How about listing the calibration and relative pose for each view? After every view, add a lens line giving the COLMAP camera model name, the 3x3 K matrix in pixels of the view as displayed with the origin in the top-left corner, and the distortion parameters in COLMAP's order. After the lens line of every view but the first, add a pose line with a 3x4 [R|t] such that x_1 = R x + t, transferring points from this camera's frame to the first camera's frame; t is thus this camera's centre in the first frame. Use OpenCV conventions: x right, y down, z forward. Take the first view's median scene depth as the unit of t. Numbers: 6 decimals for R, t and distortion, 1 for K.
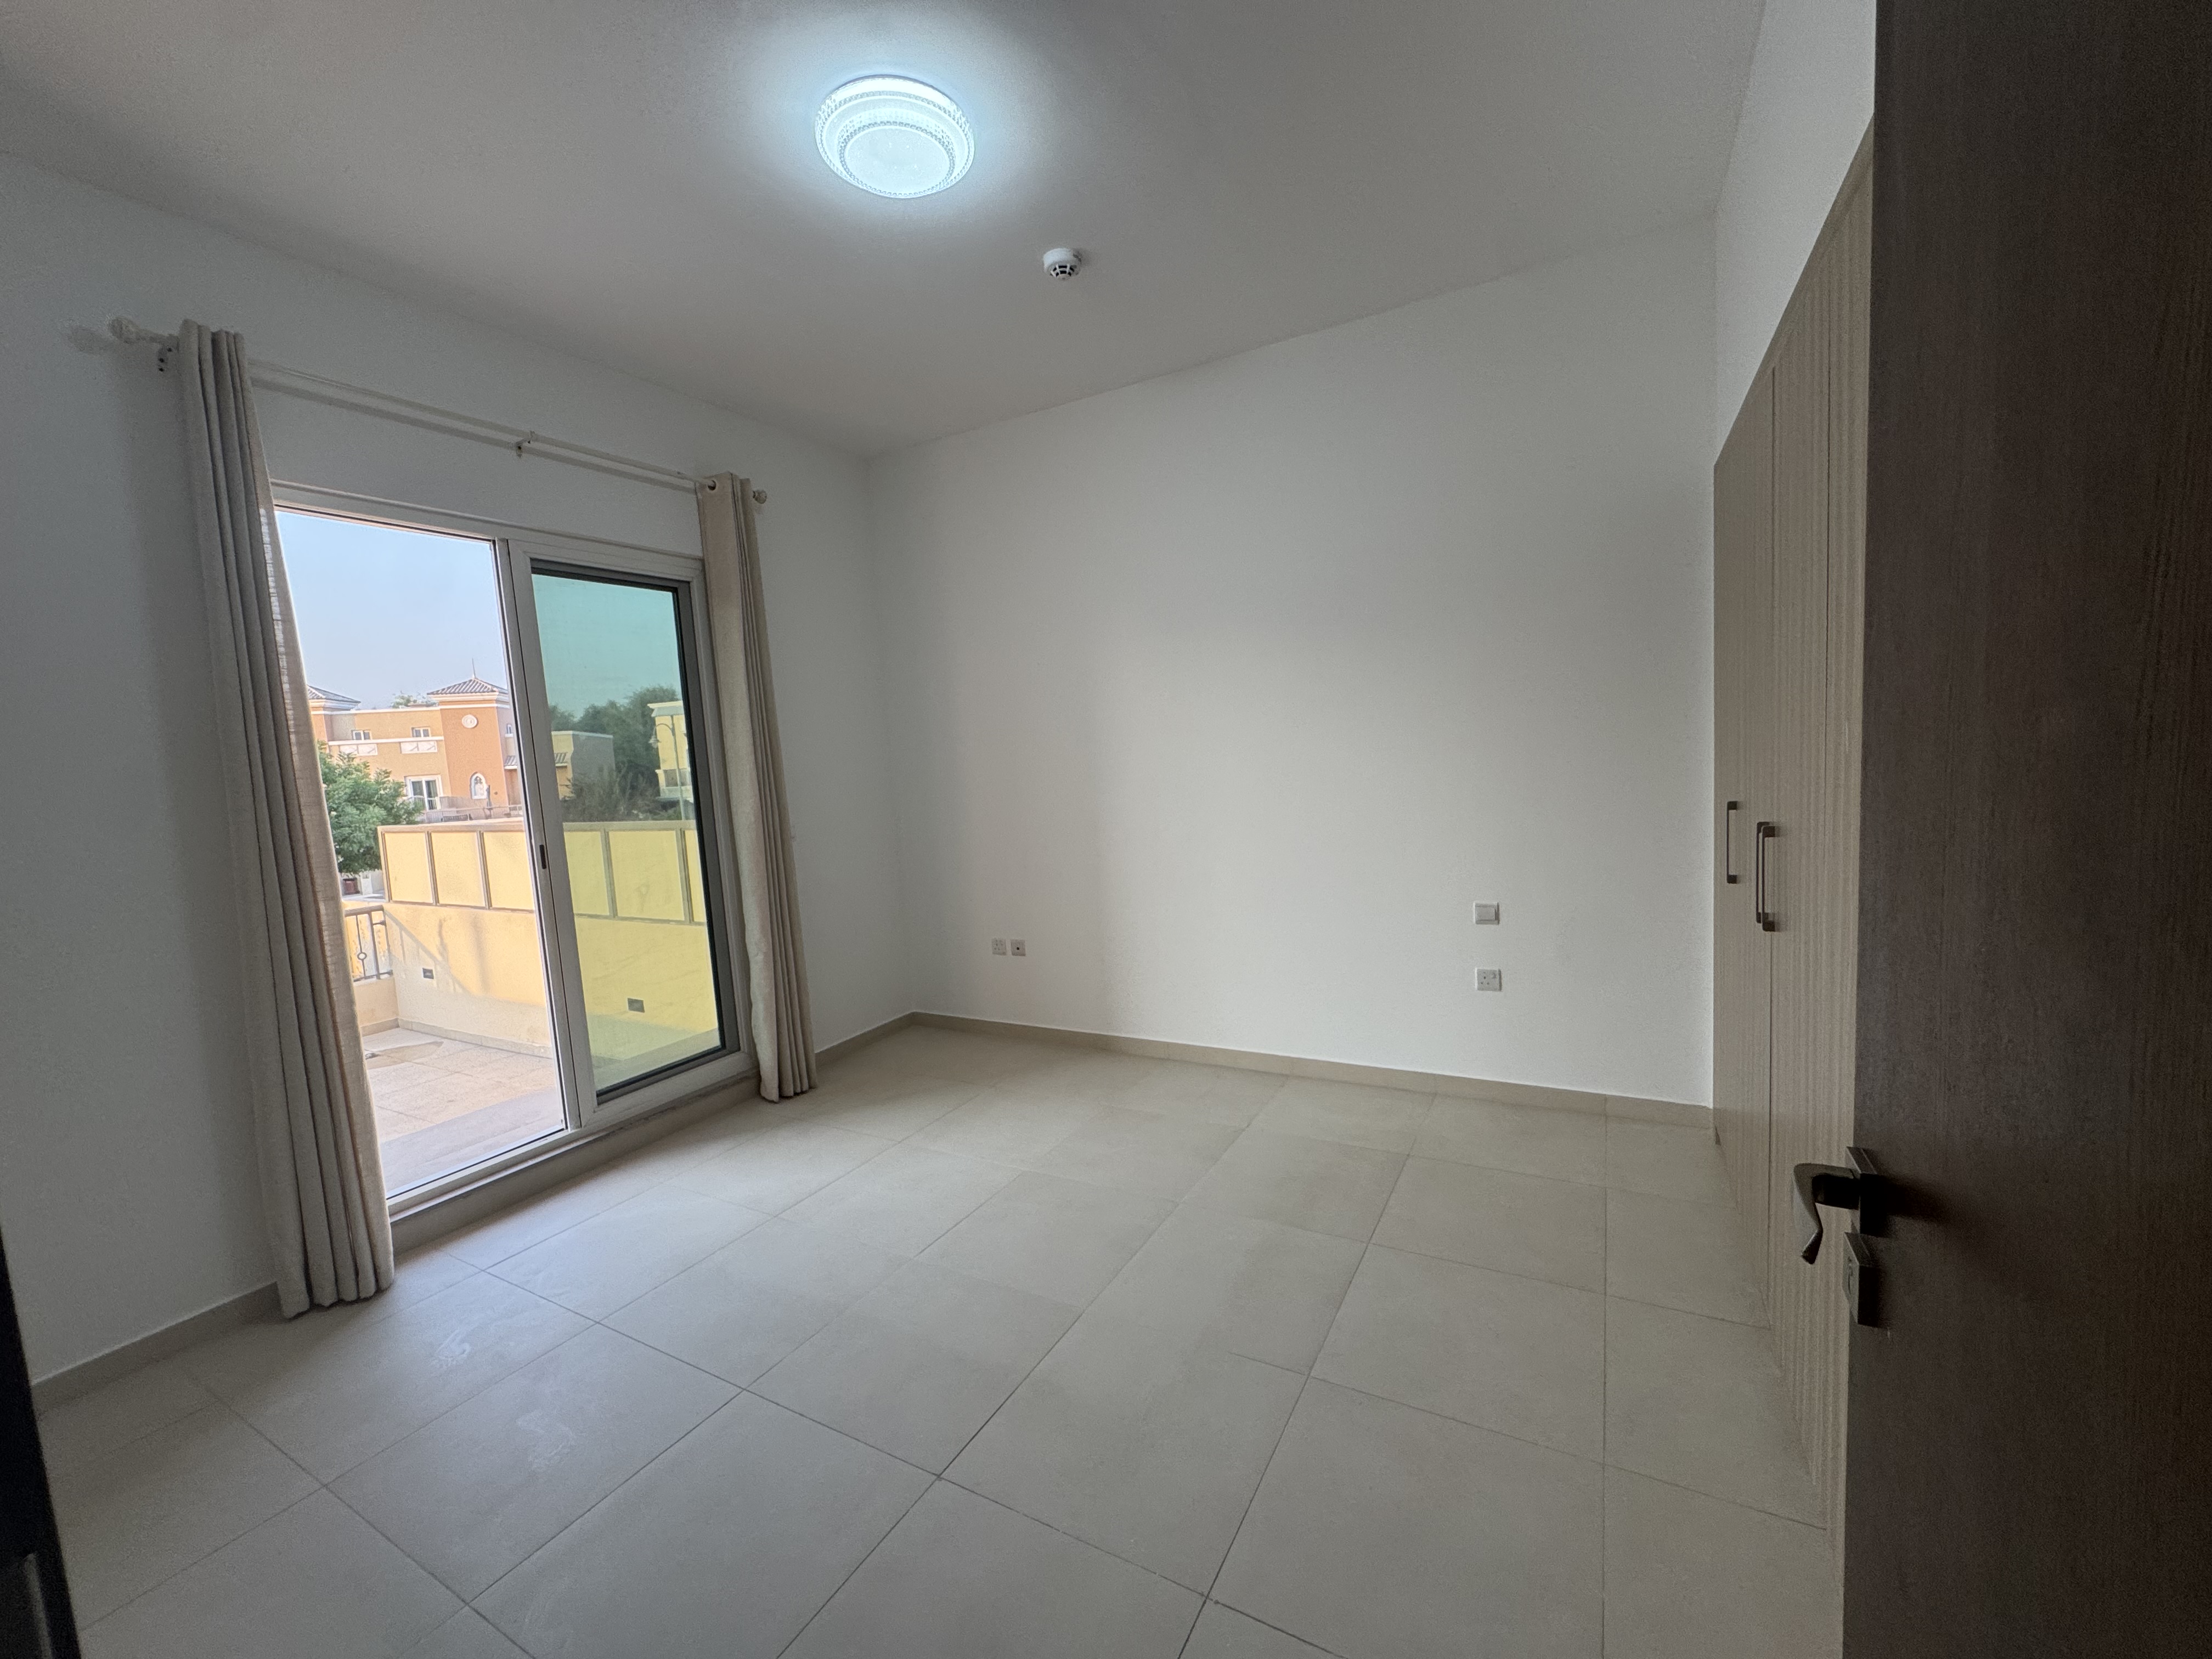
lens RADIAL K [[886.1, 0, 1116.4], [0, 886.1, 831.7], [0, 0, 1]] dist [-0.002561, -0.001146]
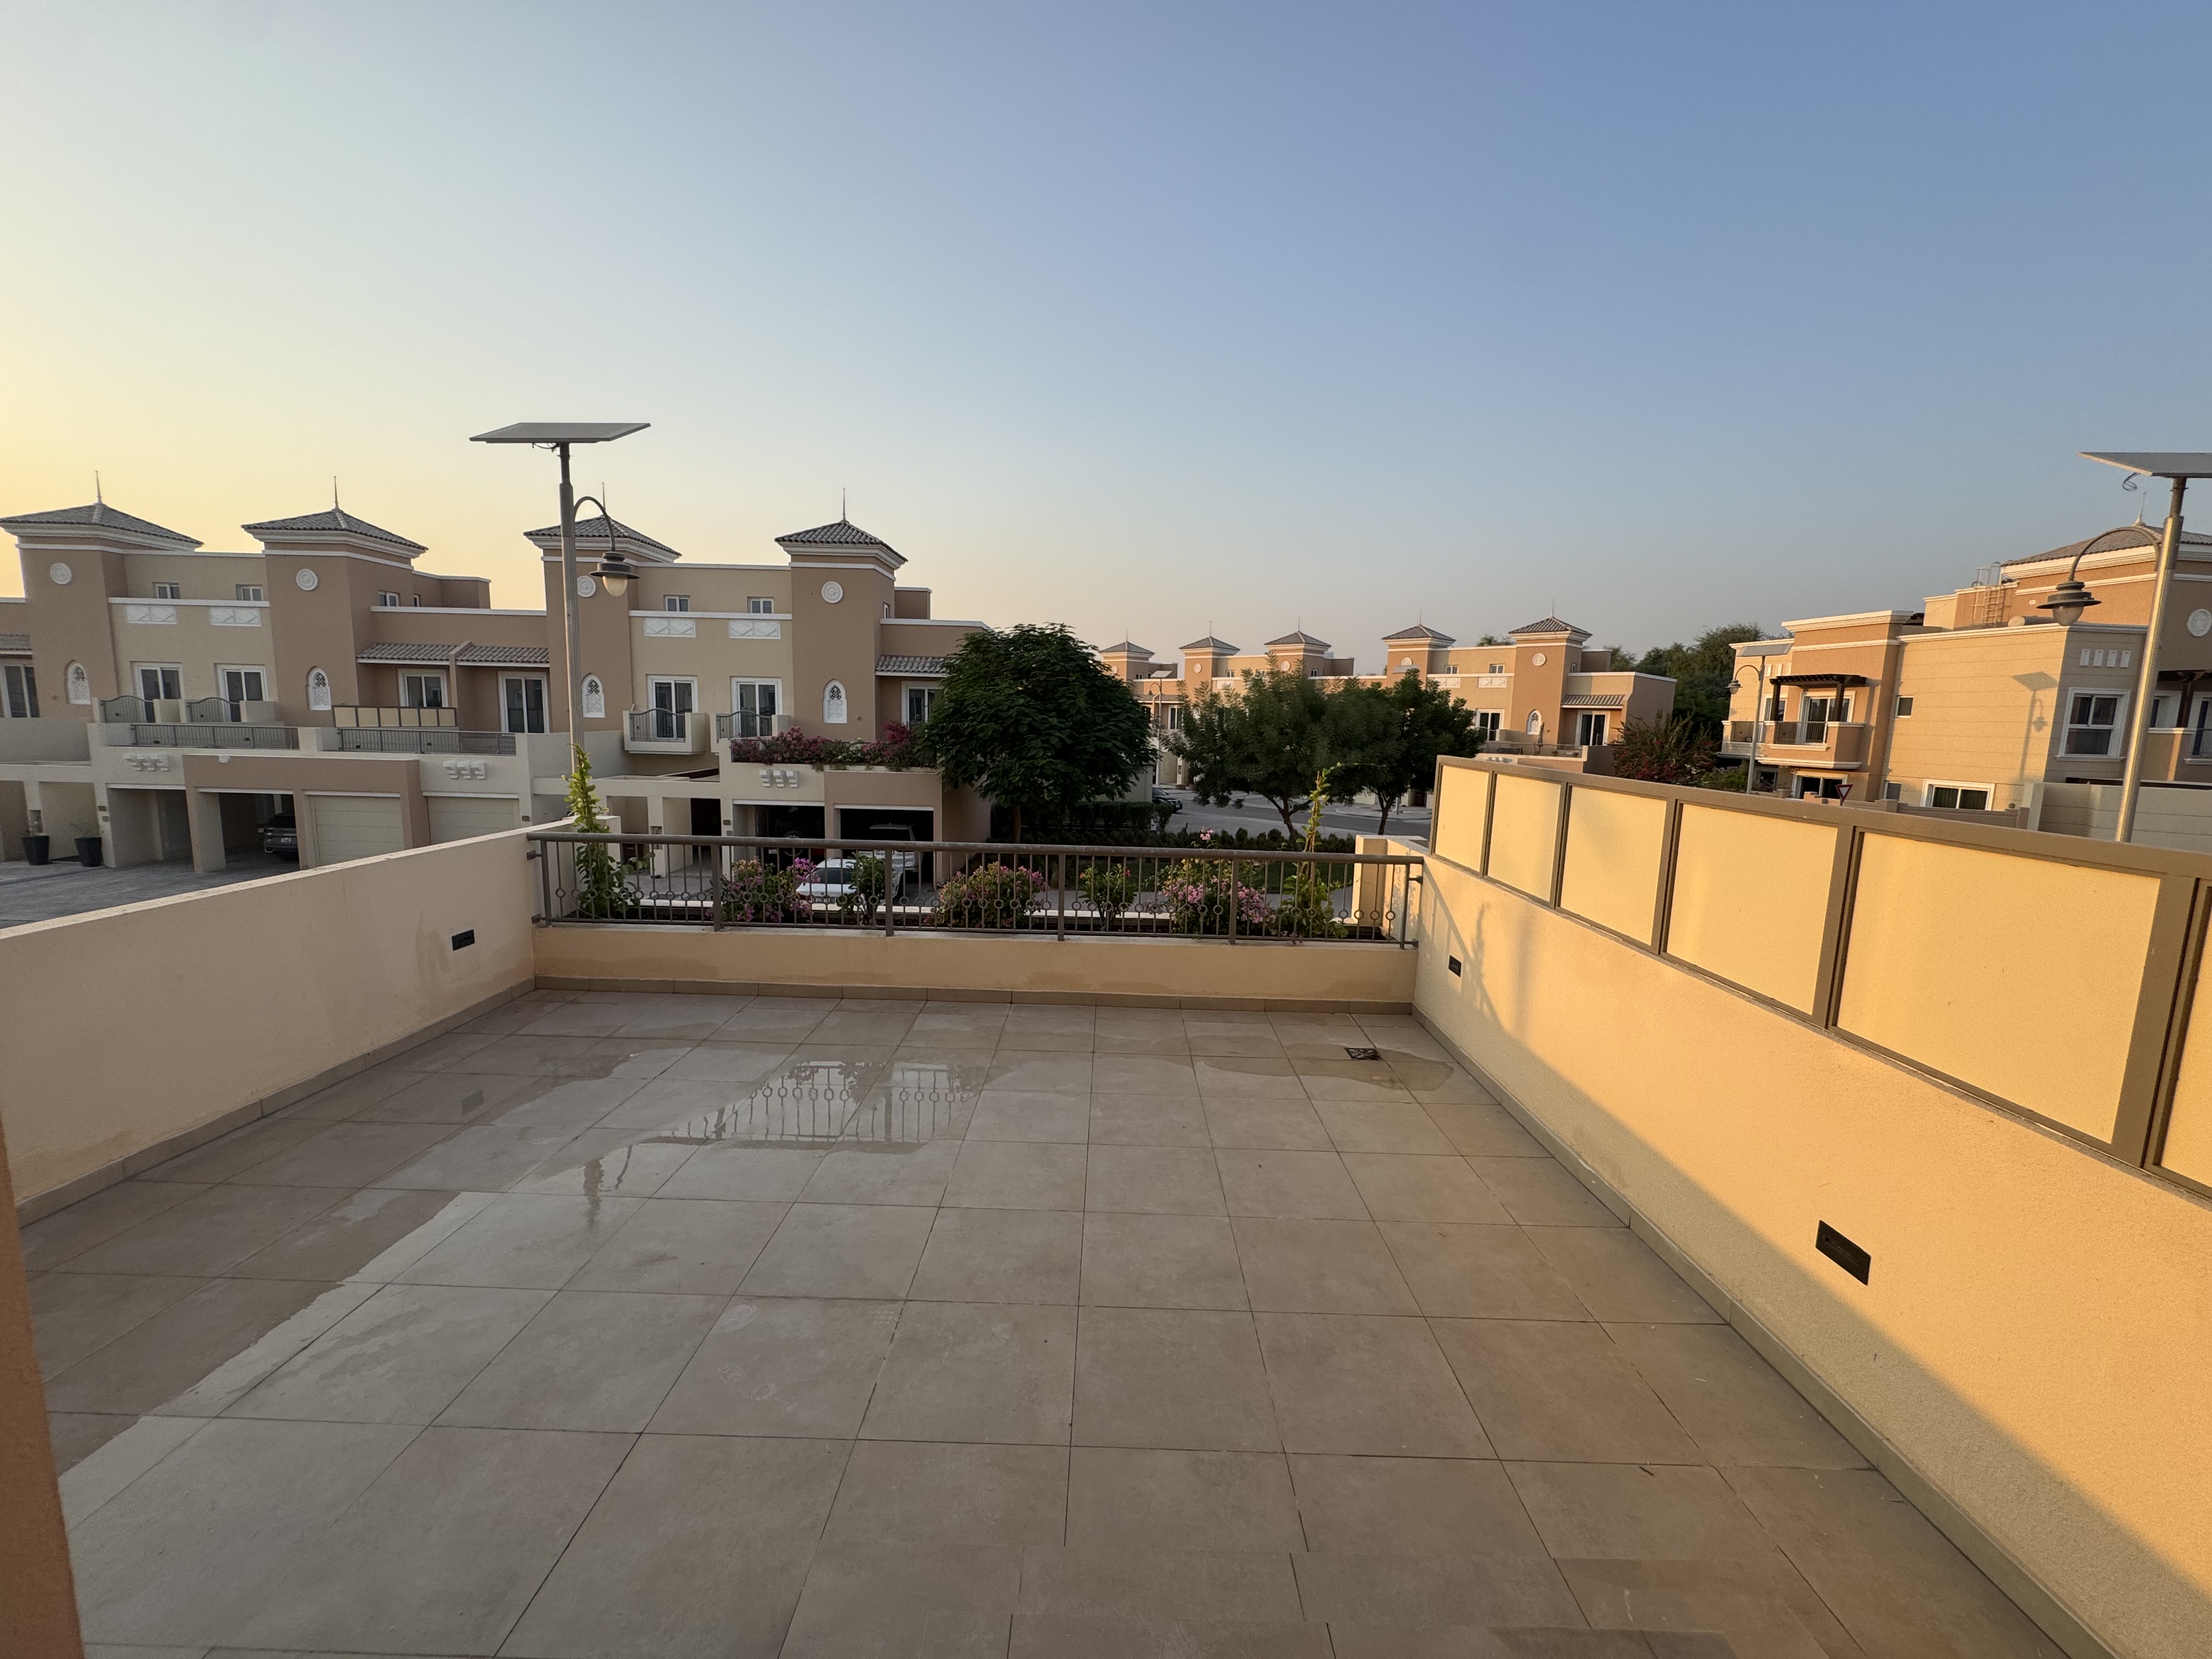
lens RADIAL K [[886.1, 0, 1108.8], [0, 886.1, 825.2], [0, 0, 1]] dist [-0.002561, -0.001146]
pose [[0.480101, 0.180915, -0.858354, -0.315476], [-0.136027, 0.982020, 0.130897, -0.007933], [0.866602, 0.053916, 0.496078, 0.392142]]
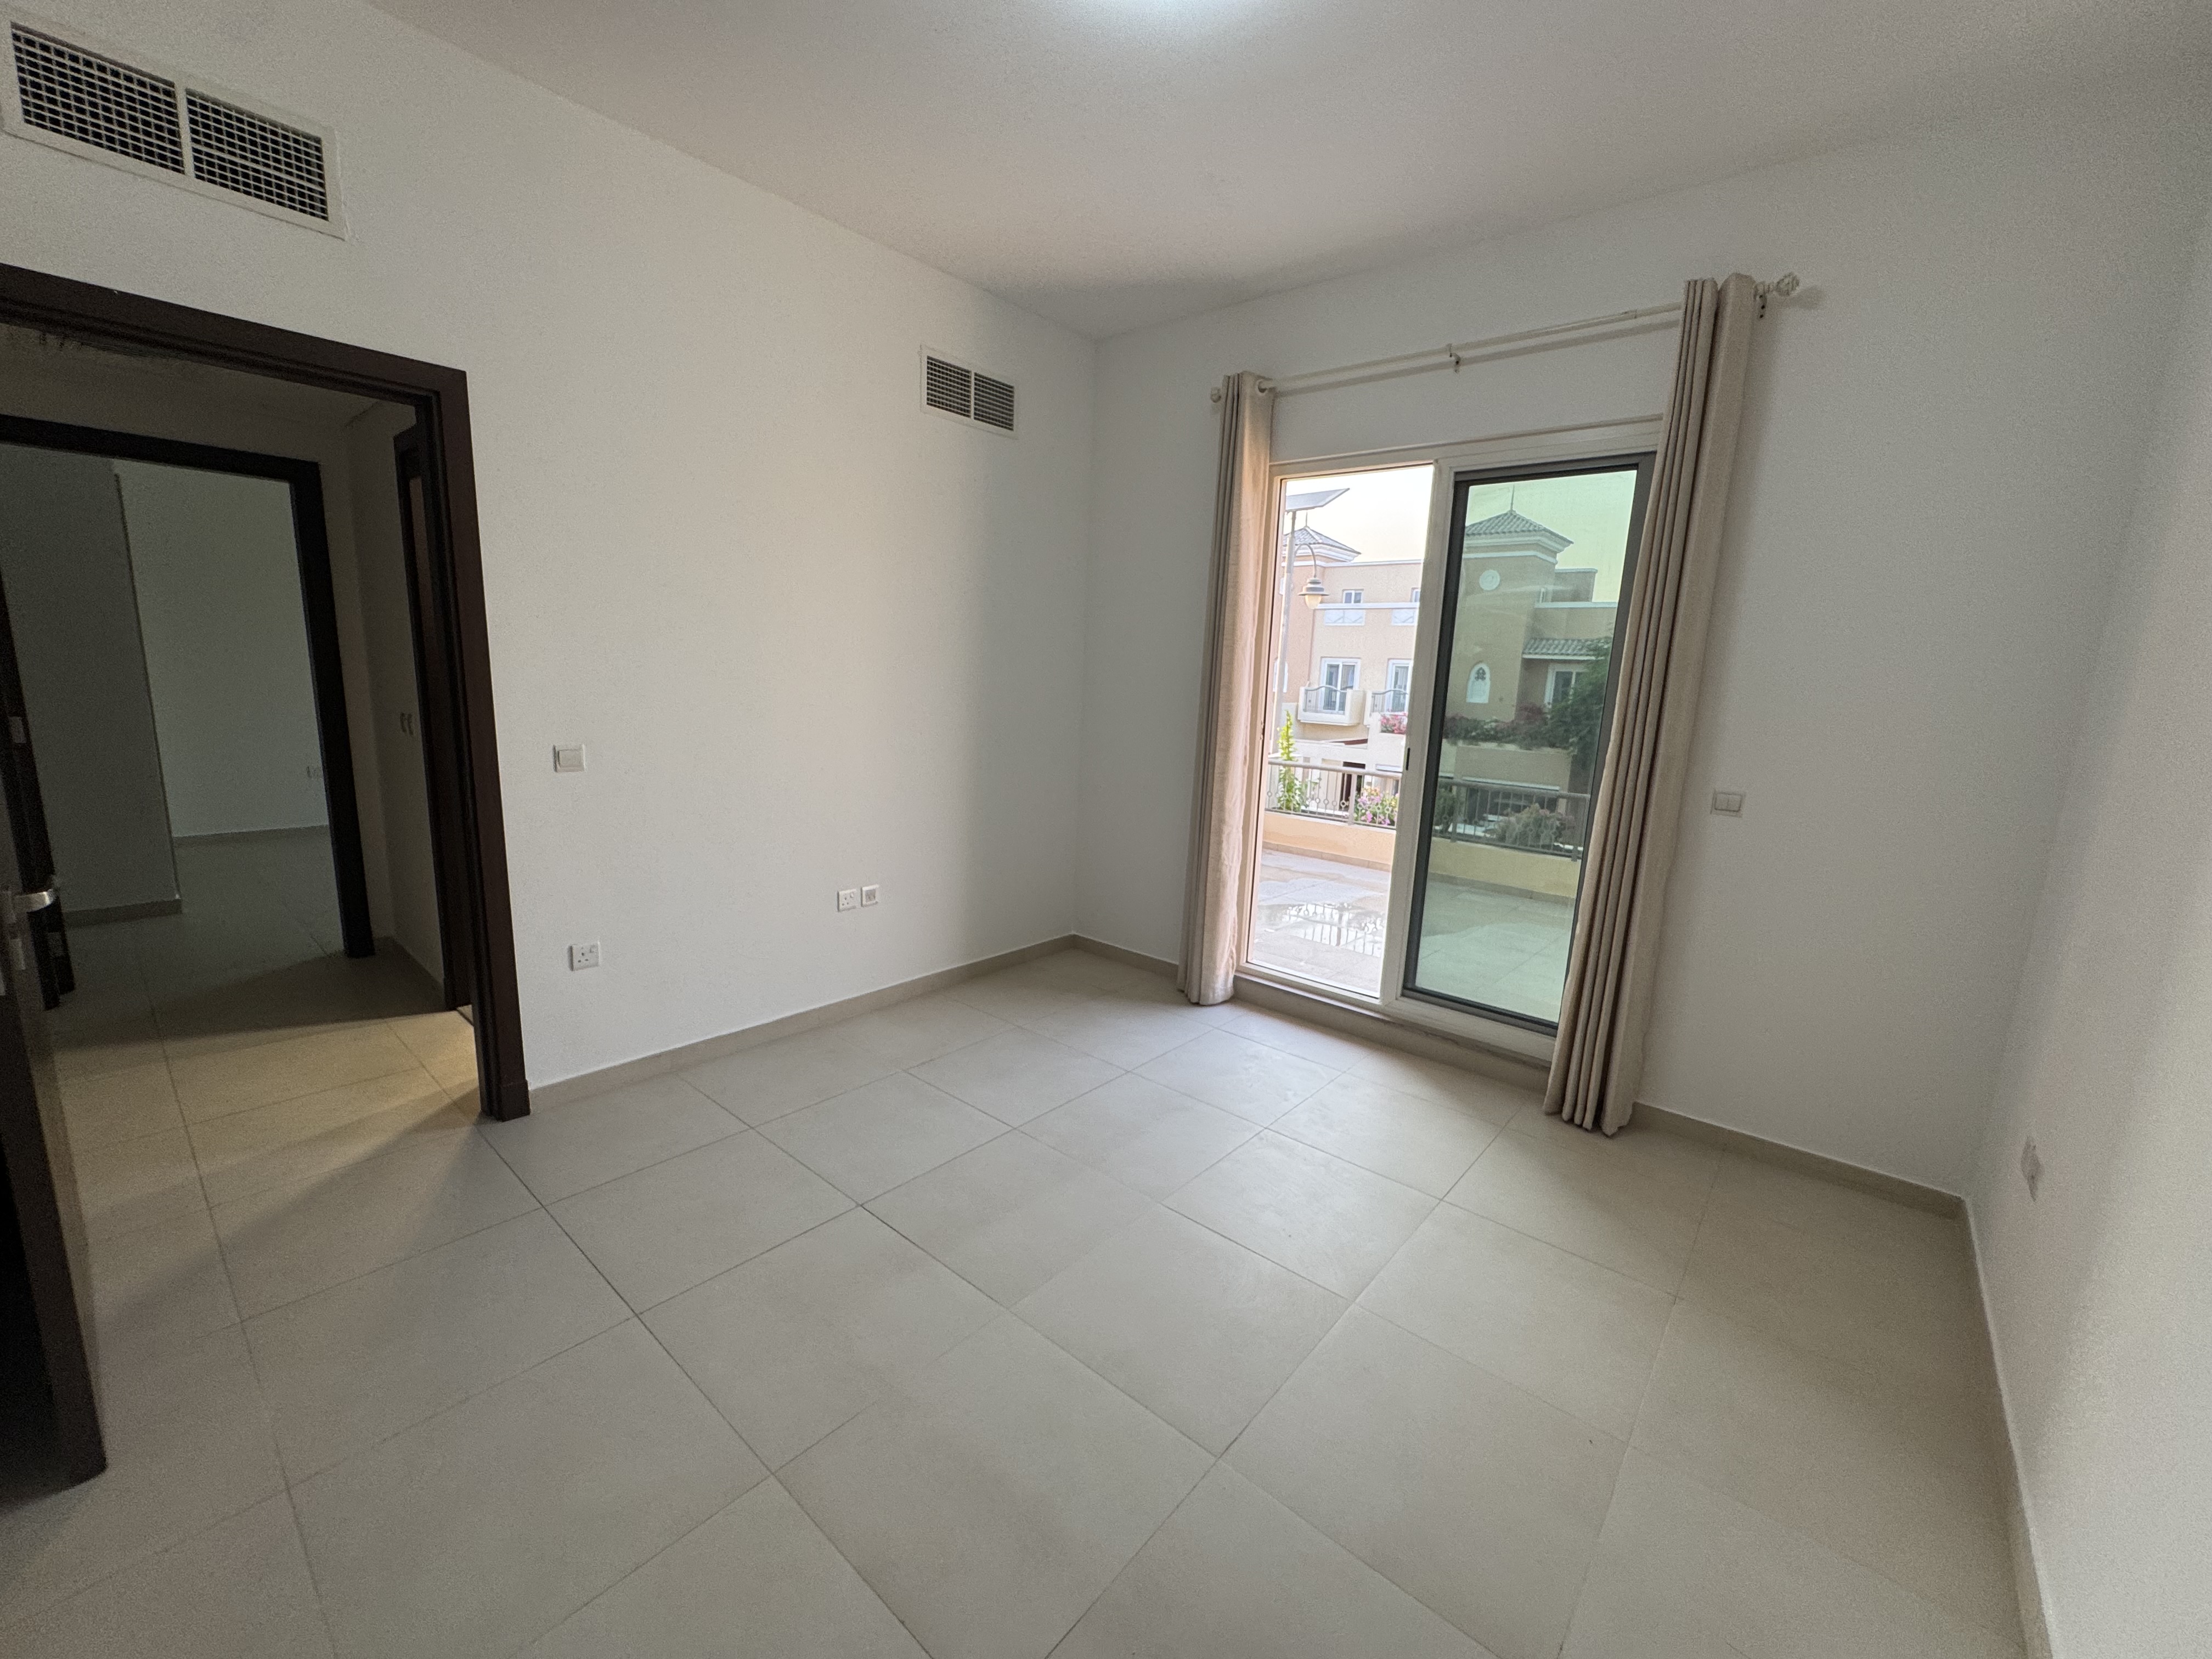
lens RADIAL K [[886.1, 0, 1105.8], [0, 886.1, 833.6], [0, 0, 1]] dist [-0.002561, -0.001146]
pose [[-0.204331, 0.229909, -0.951520, 0.210329], [-0.120859, 0.958666, 0.257589, -0.051463], [0.971412, 0.167633, -0.168099, 0.356889]]
